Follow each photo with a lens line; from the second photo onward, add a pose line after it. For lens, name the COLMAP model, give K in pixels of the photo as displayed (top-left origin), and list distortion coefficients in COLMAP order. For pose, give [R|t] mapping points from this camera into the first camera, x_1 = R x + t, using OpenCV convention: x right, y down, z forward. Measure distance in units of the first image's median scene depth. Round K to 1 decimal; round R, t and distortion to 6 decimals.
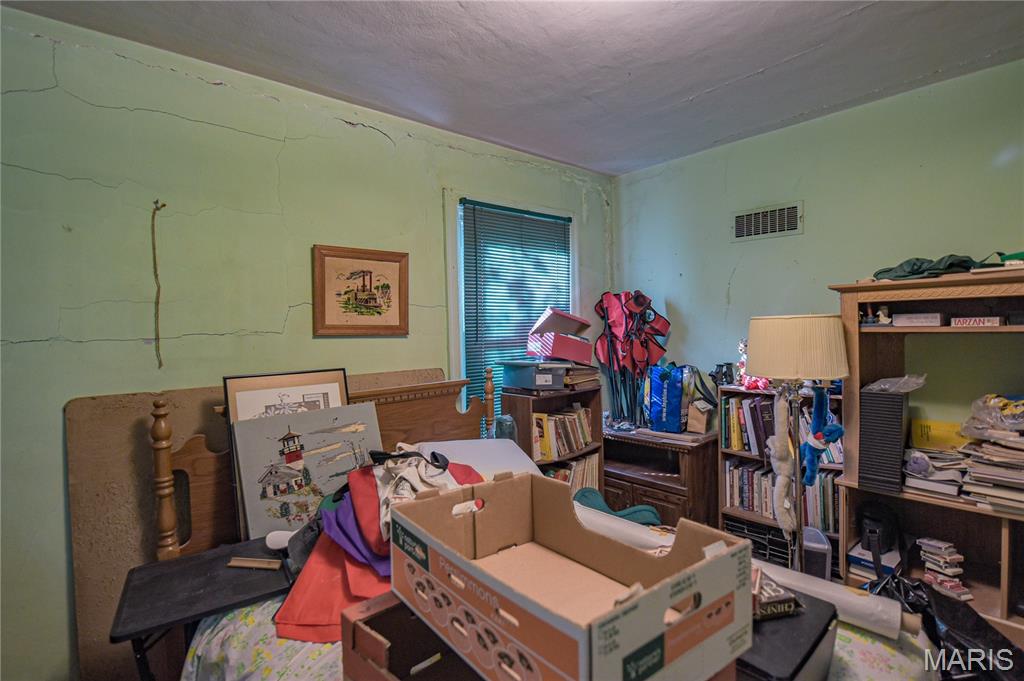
lens RADIAL K [[487.1, 0, 512.3], [0, 487.1, 339.4], [0, 0, 1]] dist [-0.017695, -0.000353]
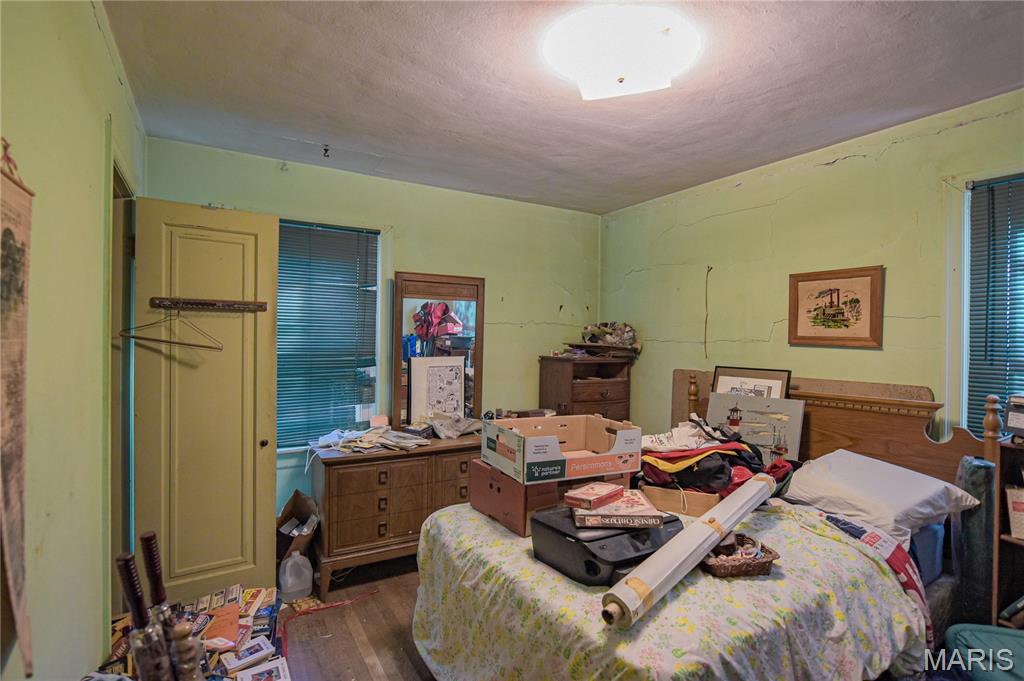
lens RADIAL K [[487.1, 0, 512.8], [0, 487.1, 340.0], [0, 0, 1]] dist [-0.017695, -0.000353]
pose [[-0.149029, 0.026158, -0.988487, 0.816466], [-0.031256, 0.999026, 0.031149, -0.029721], [0.988339, 0.035538, -0.148066, 0.379350]]
